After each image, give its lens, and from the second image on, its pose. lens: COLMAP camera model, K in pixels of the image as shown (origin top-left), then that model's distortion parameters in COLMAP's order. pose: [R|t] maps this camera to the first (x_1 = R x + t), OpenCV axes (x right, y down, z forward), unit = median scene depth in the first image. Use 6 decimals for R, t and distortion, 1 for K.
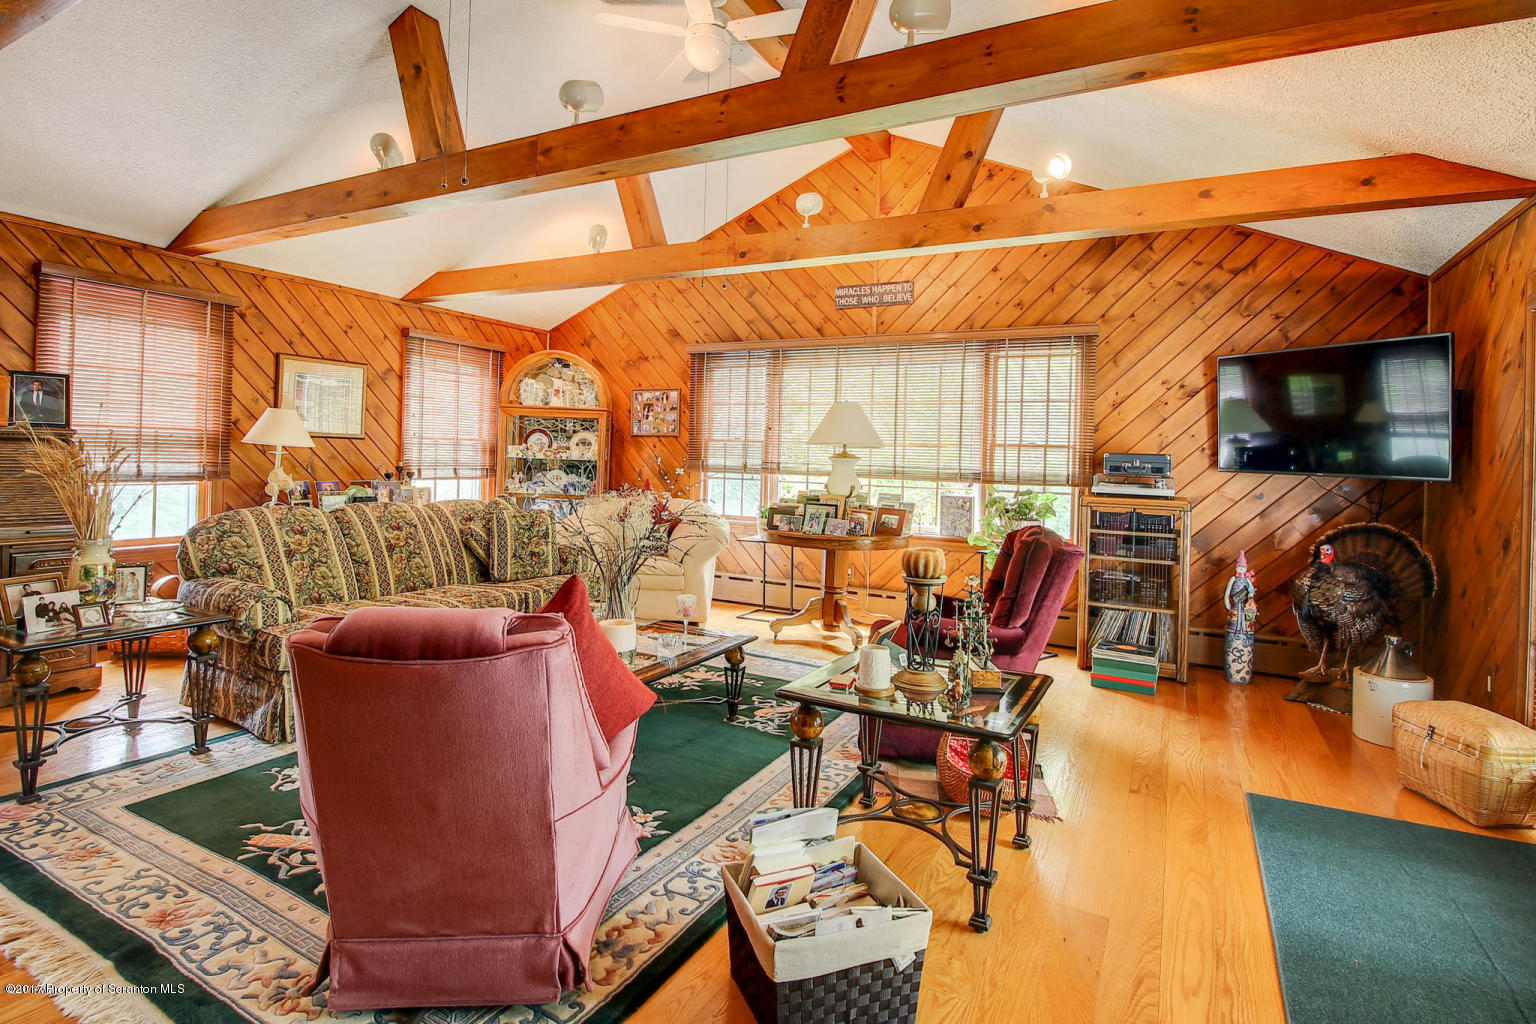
lens RADIAL K [[724.5, 0, 763.8], [0, 724.5, 494.5], [0, 0, 1]] dist [0.000305, -0.011833]
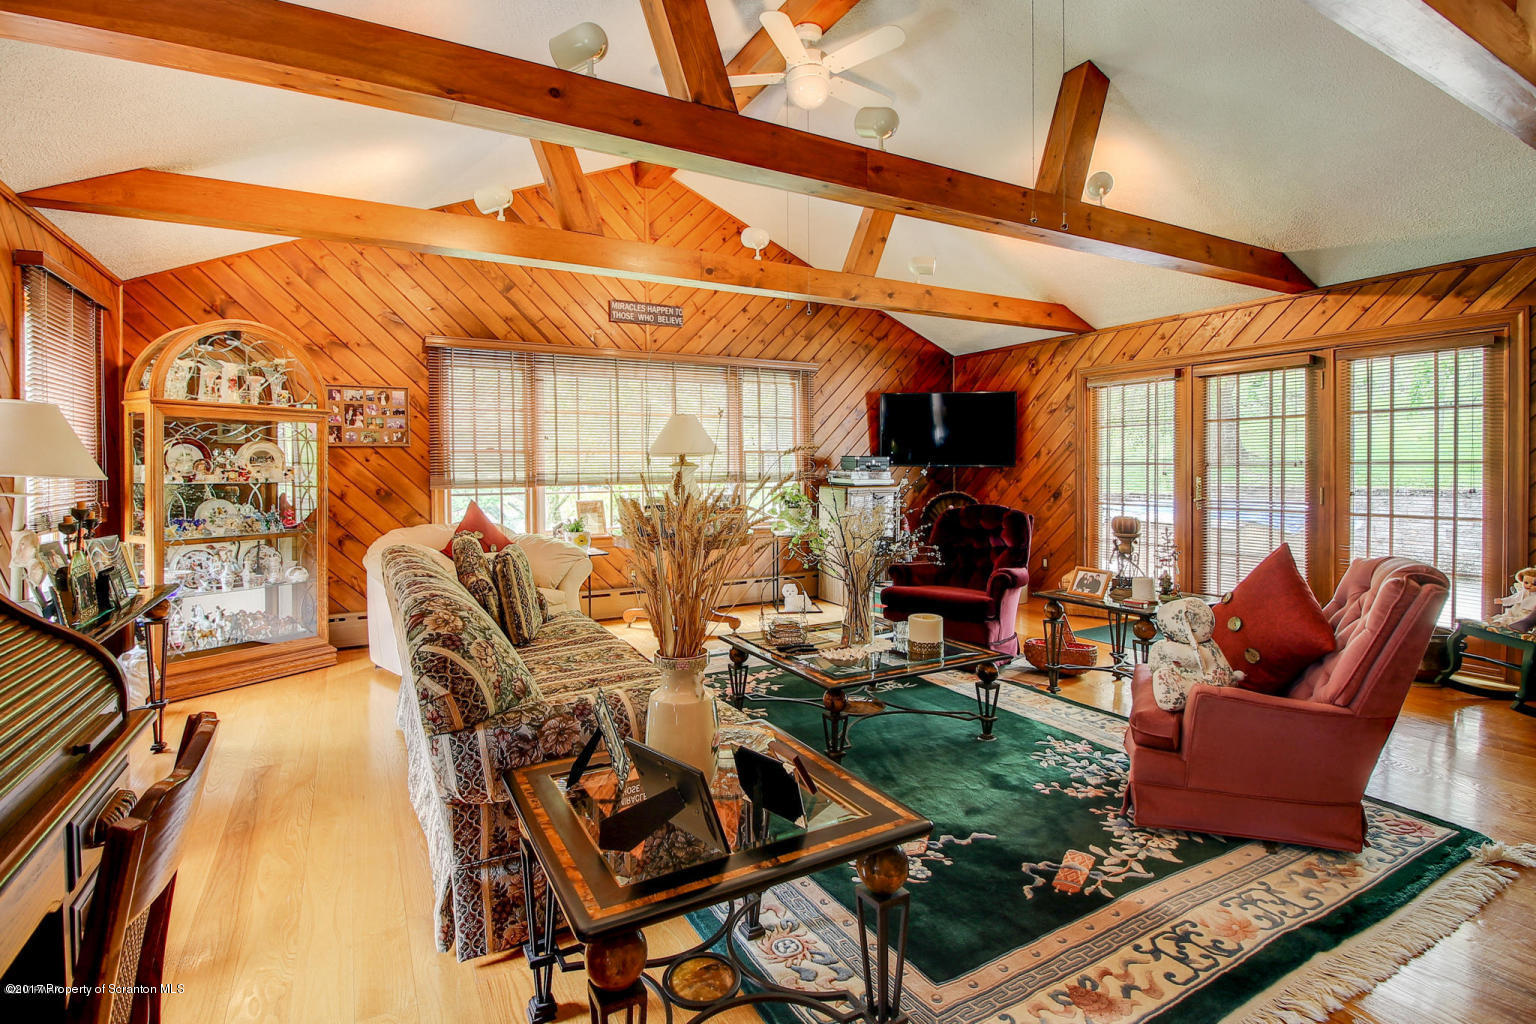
lens RADIAL K [[683.7, 0, 724.2], [0, 683.7, 511.0], [0, 0, 1]] dist [-0.002198, -0.009977]
pose [[0.596909, -0.085608, 0.797729, -0.667441], [0.065613, 0.996169, 0.057808, -0.037878], [-0.799622, 0.017835, 0.600239, 0.331449]]
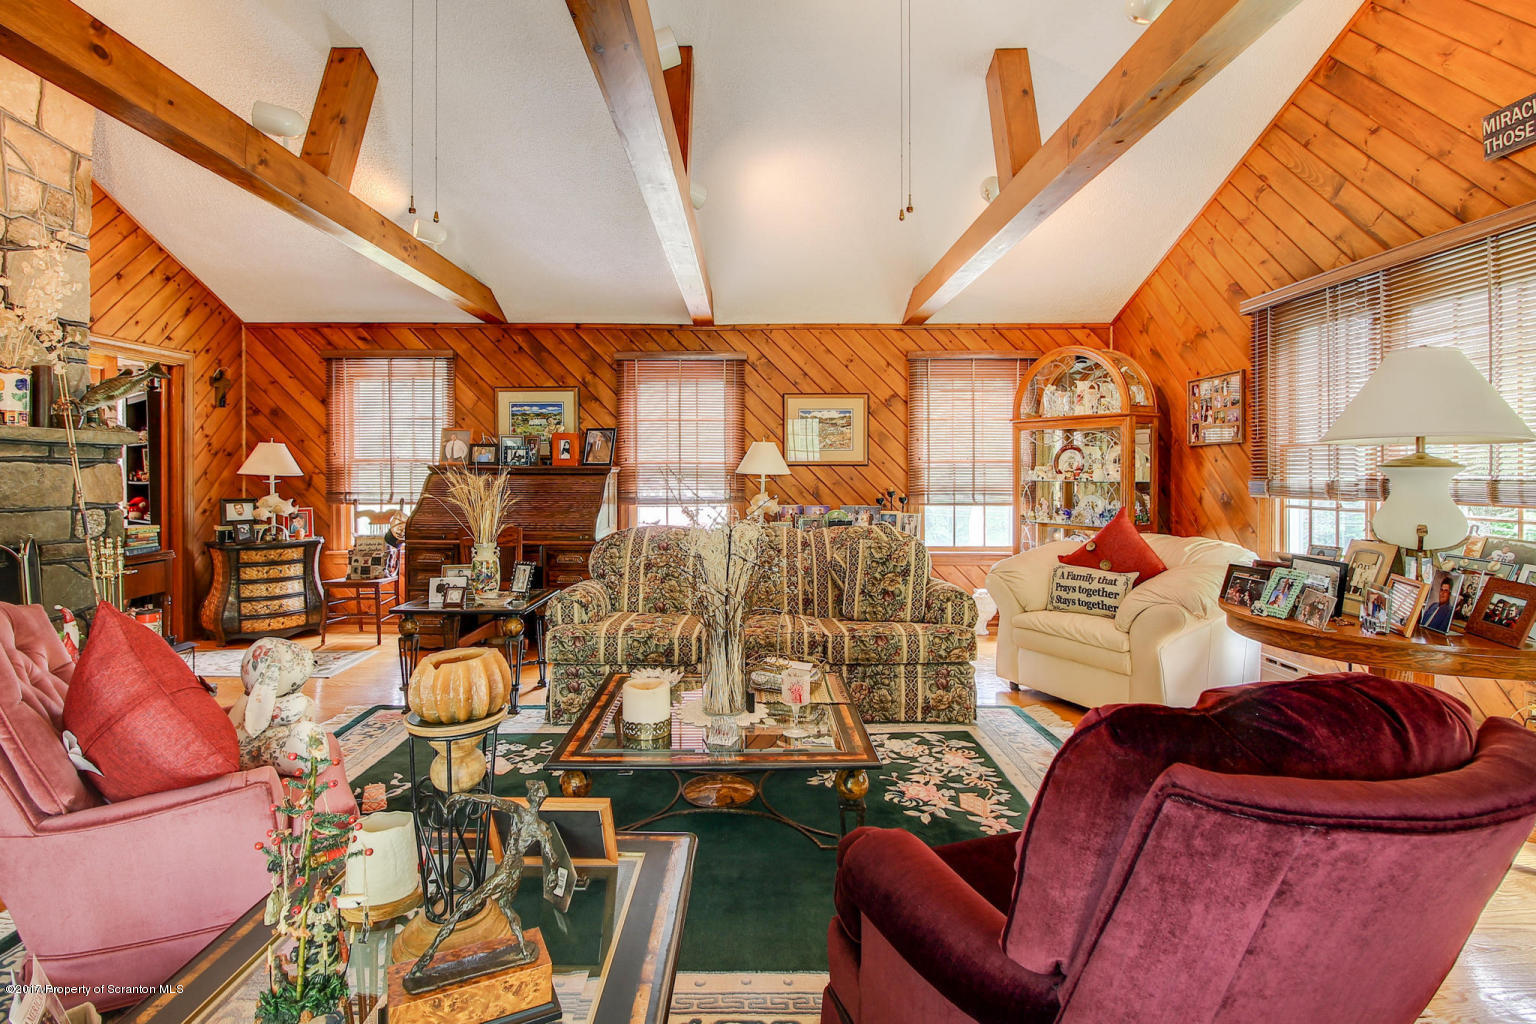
lens RADIAL K [[724.5, 0, 763.8], [0, 724.5, 494.5], [0, 0, 1]] dist [0.000305, -0.011833]
pose [[0.497721, -0.003587, -0.867330, 0.297903], [-0.028934, 0.999366, -0.020737, -0.009771], [0.866855, 0.035417, 0.497301, 0.384455]]
